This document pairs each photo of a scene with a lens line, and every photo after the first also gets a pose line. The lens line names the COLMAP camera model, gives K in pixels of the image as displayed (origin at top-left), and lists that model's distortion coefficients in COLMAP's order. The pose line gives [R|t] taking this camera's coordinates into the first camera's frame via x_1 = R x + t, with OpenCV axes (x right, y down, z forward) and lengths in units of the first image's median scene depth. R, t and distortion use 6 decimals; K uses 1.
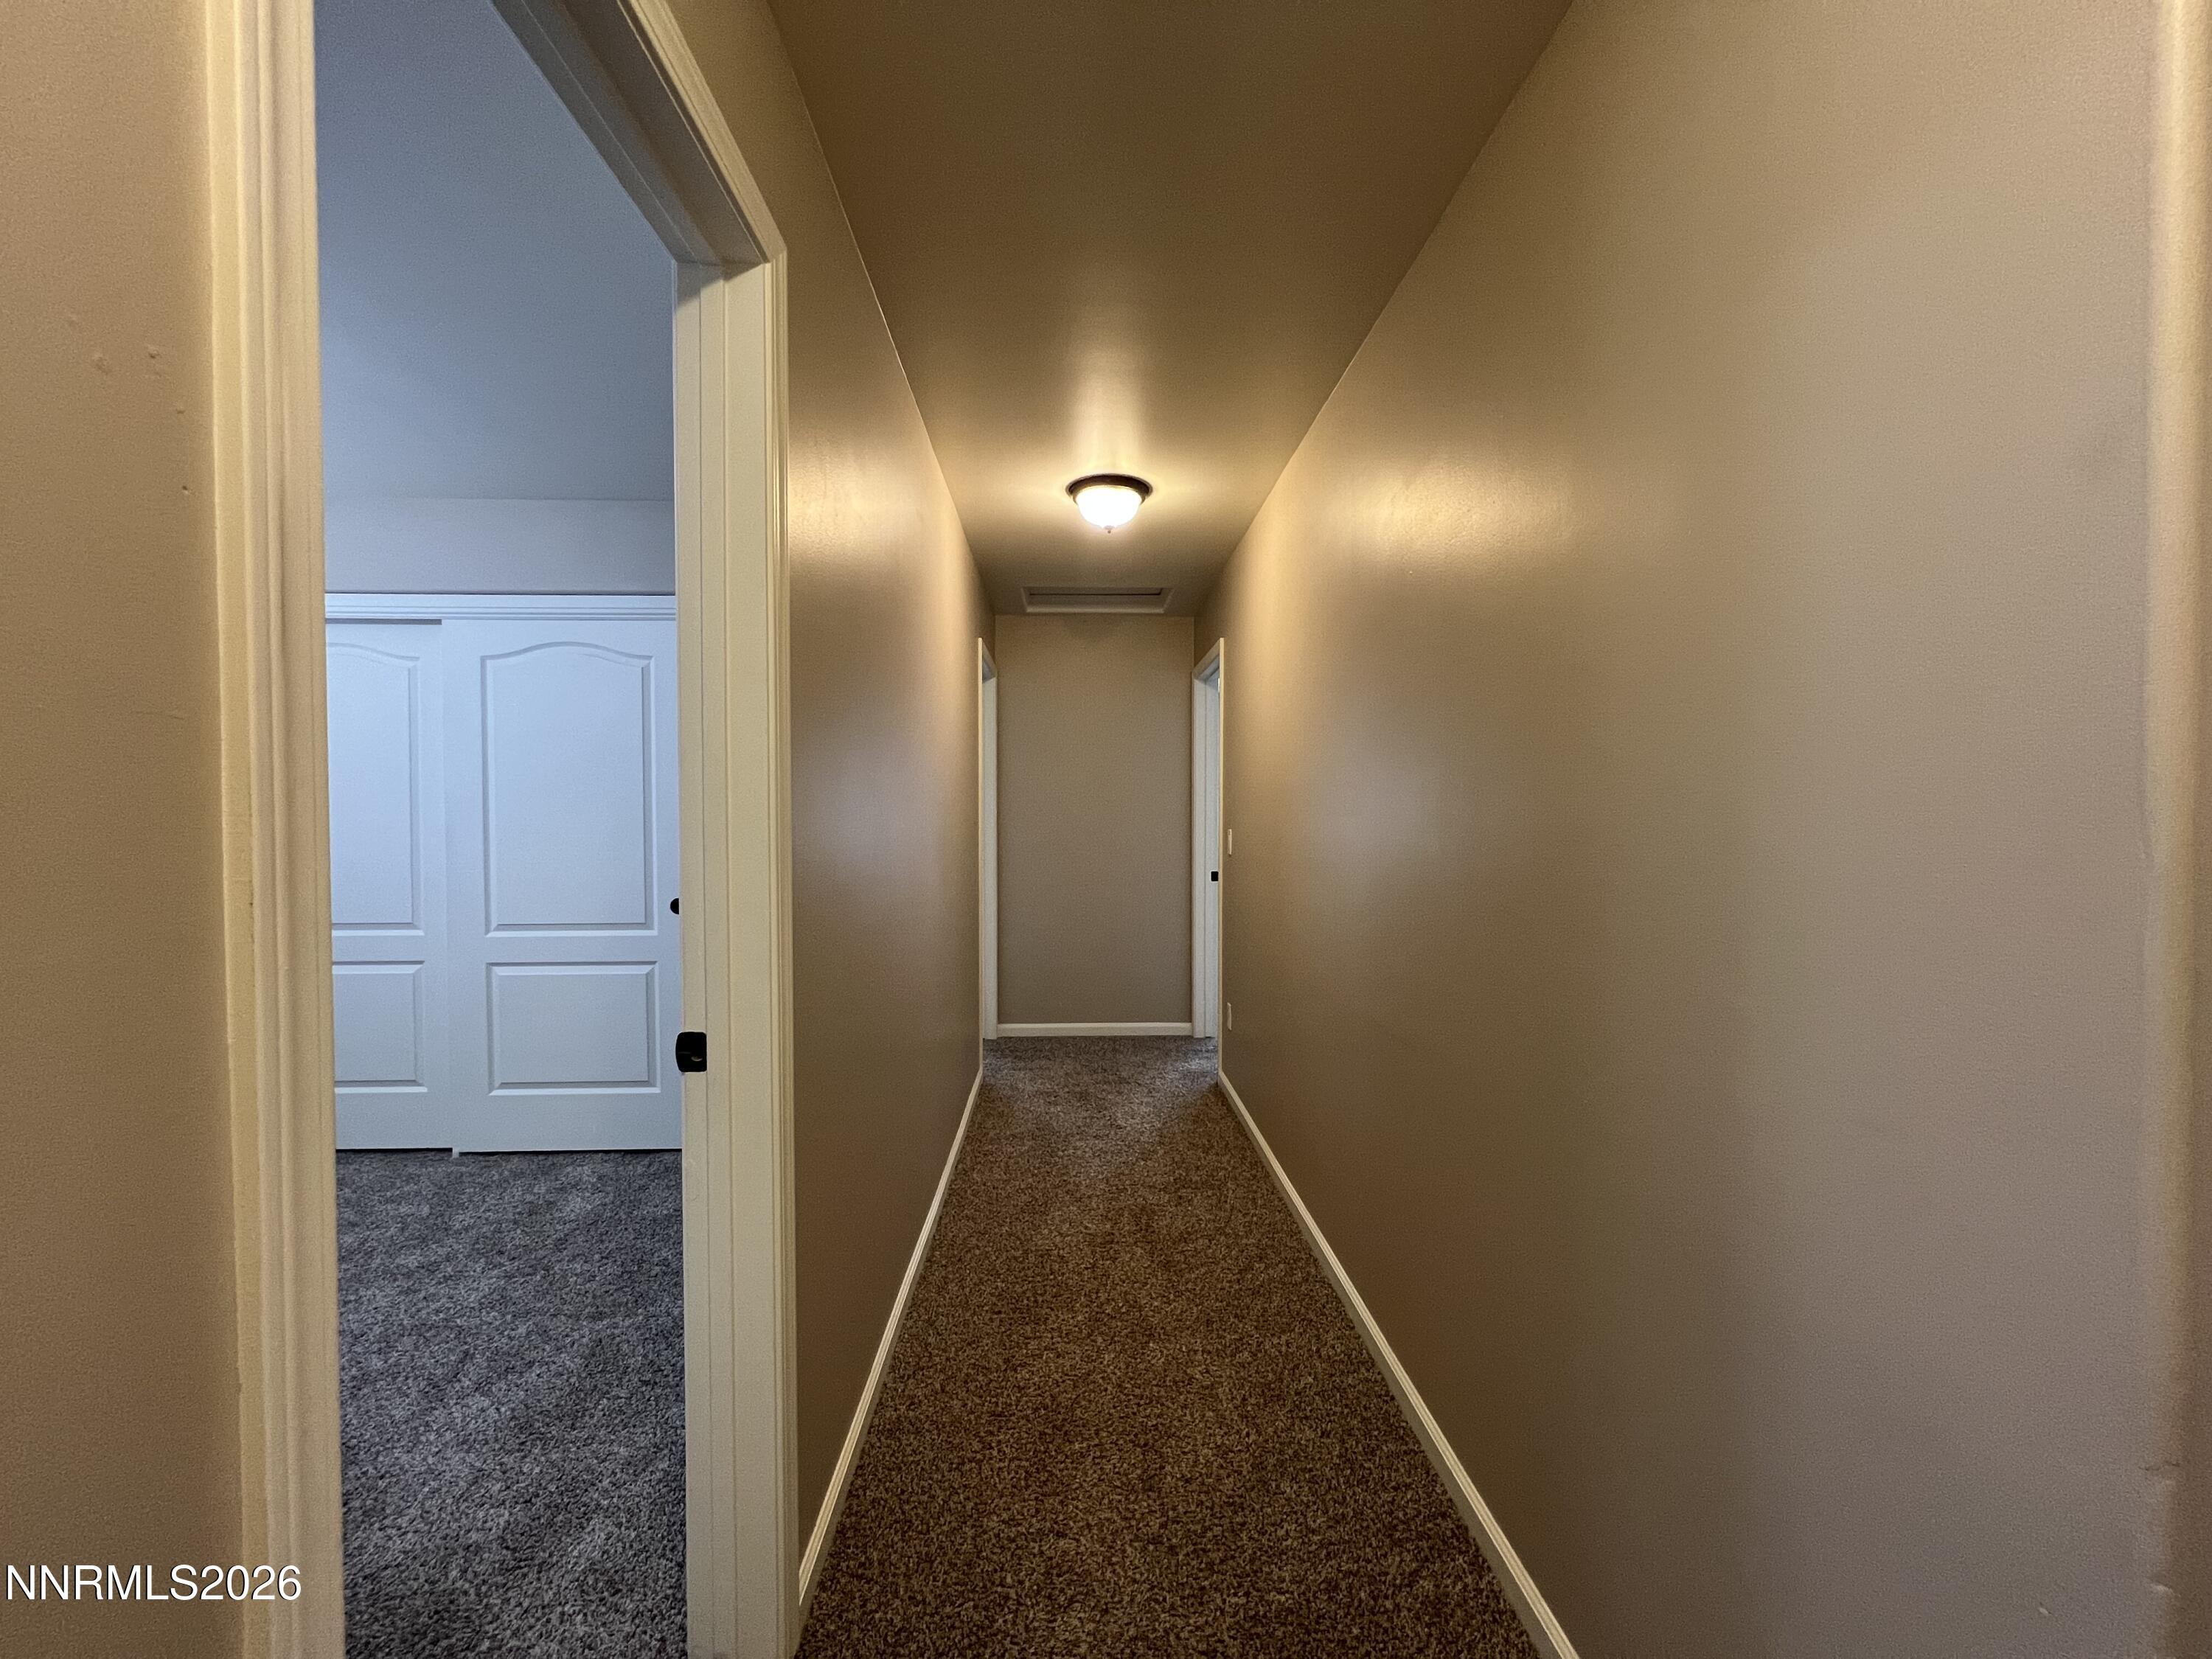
lens RADIAL K [[891.6, 0, 1104.6], [0, 891.6, 835.0], [0, 0, 1]] dist [-0.000667, 0.000026]
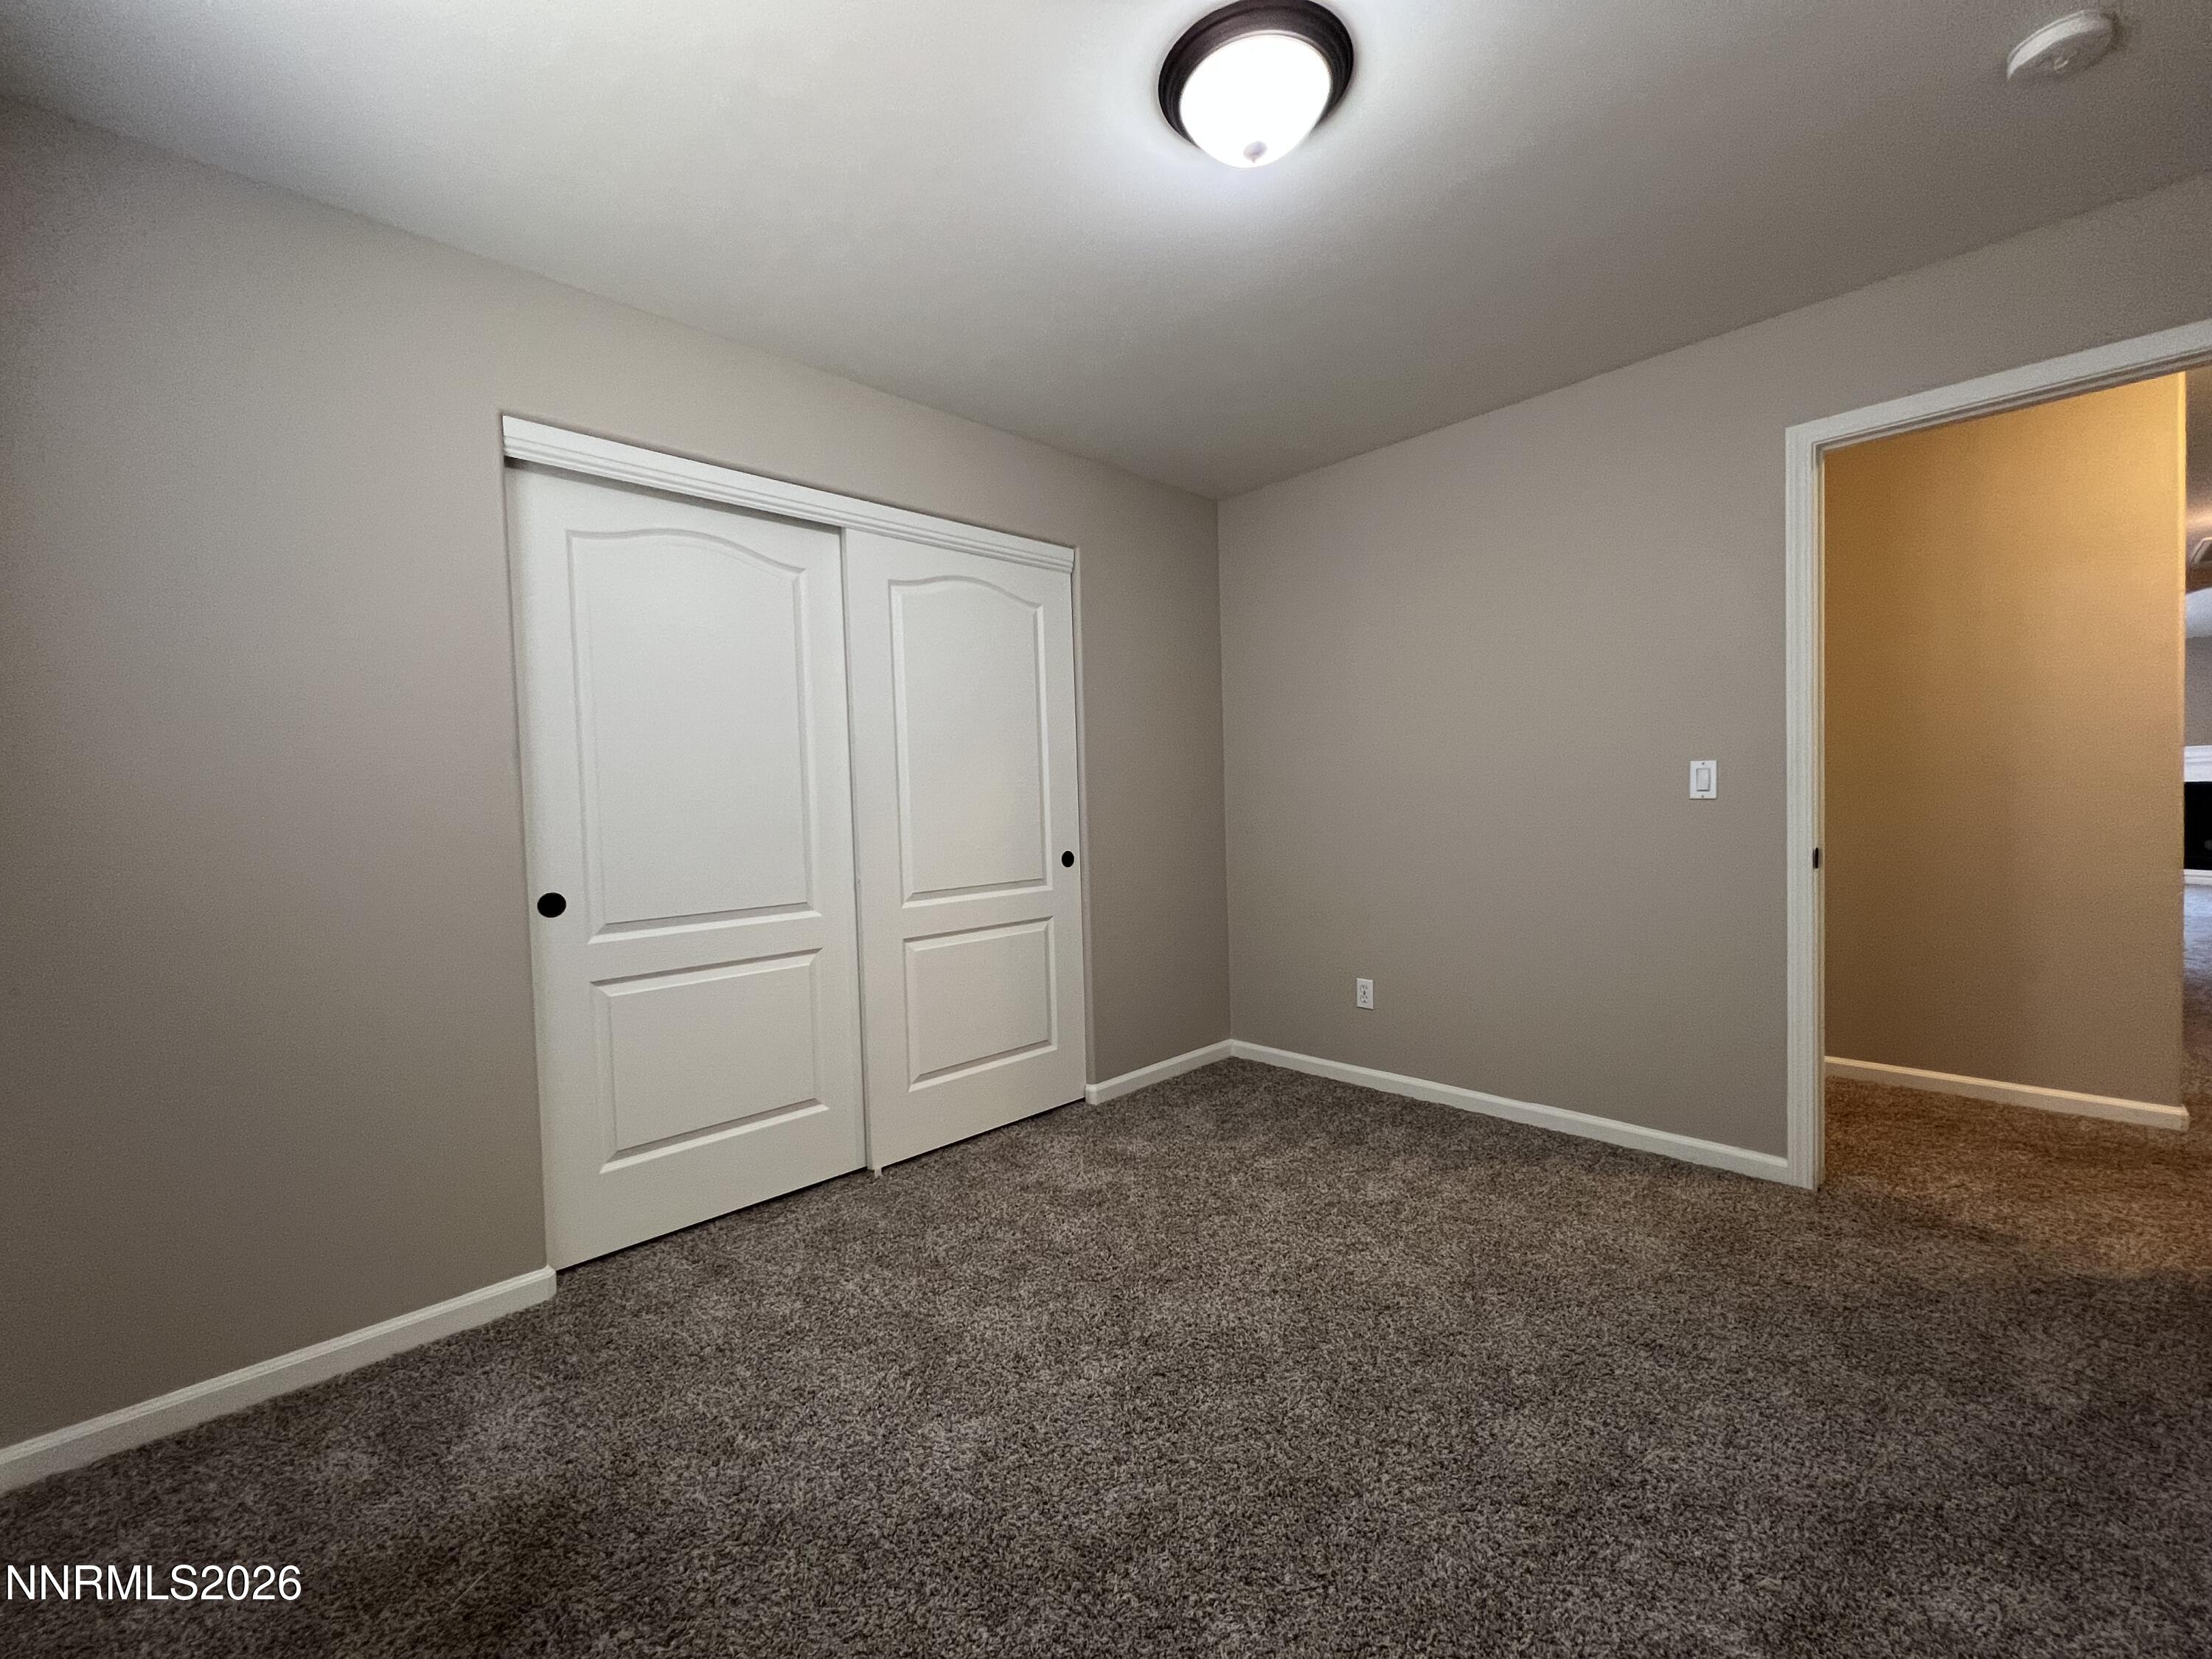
lens RADIAL K [[887.2, 0, 1101.2], [0, 887.2, 836.1], [0, 0, 1]] dist [-0.000528, 0.000097]
pose [[0.744906, -0.046788, 0.665527, -1.123362], [0.040830, 0.998865, 0.024523, 0.031170], [-0.665919, 0.008906, 0.745971, 0.235587]]
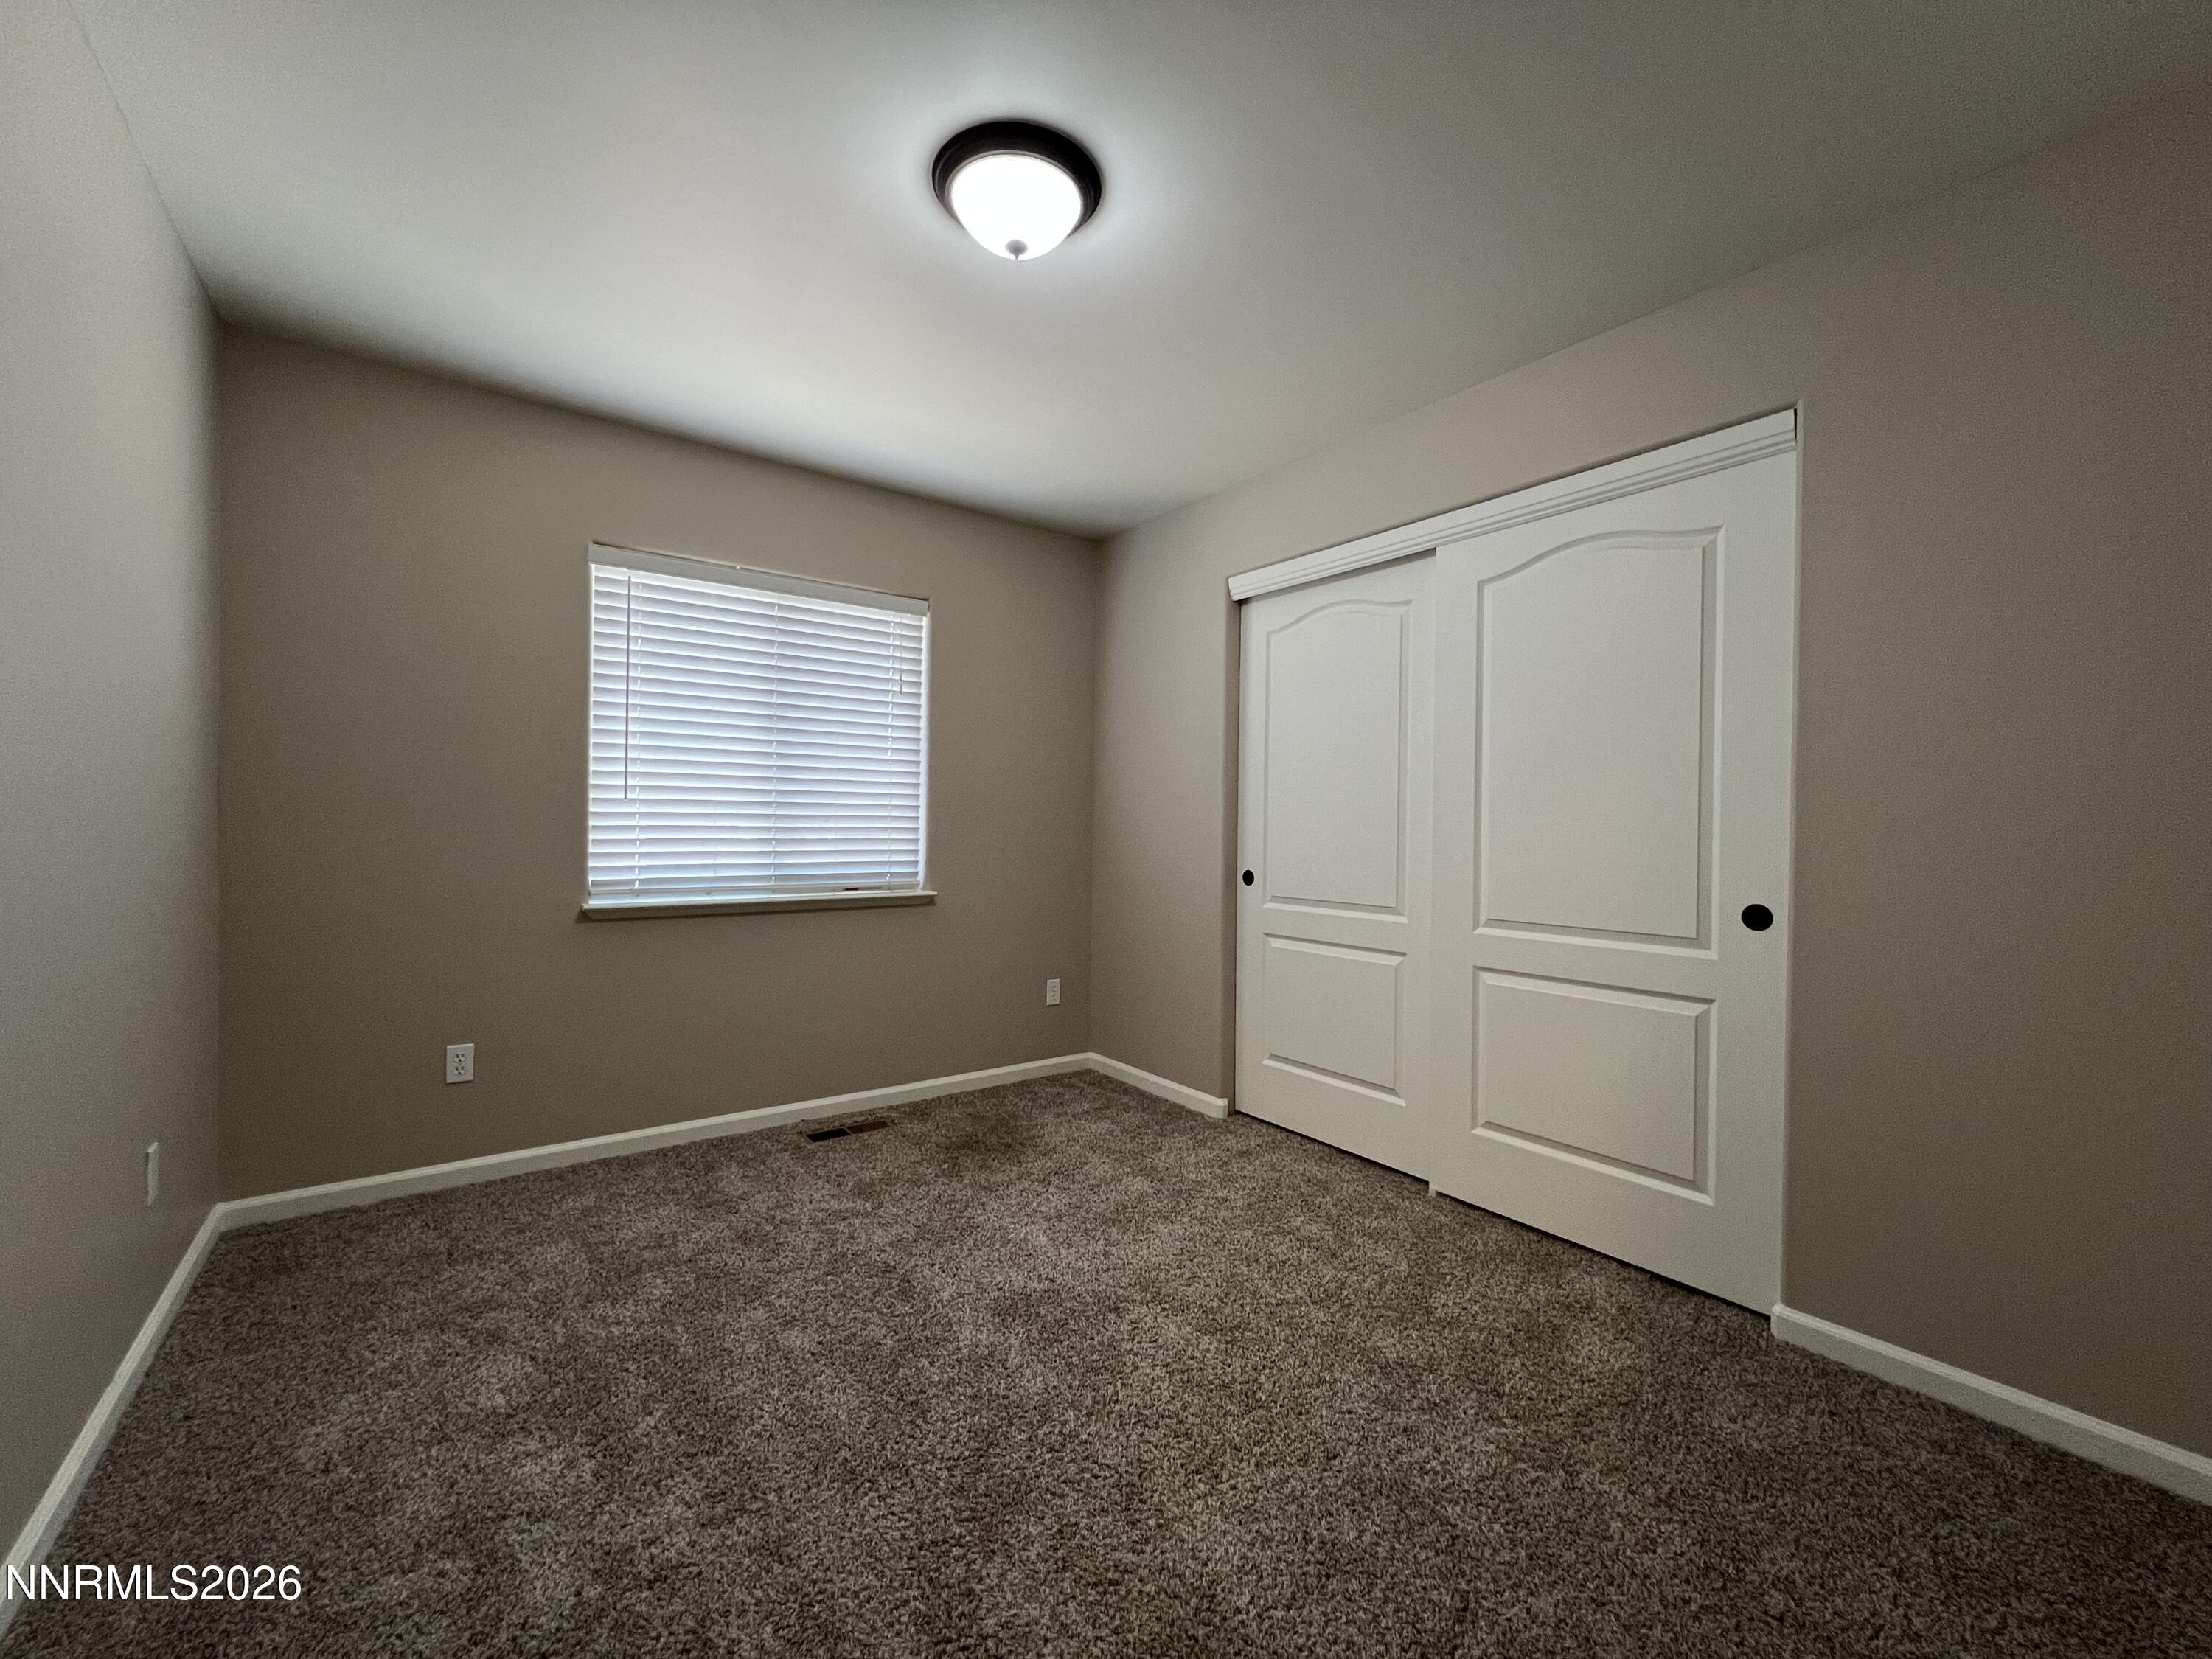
lens RADIAL K [[887.2, 0, 1102.1], [0, 887.2, 831.8], [0, 0, 1]] dist [-0.000528, 0.000097]
pose [[0.565447, 0.015506, -0.824639, -0.230187], [-0.028426, 0.999596, -0.000696, 0.033975], [0.824295, 0.023835, 0.565659, 0.276007]]
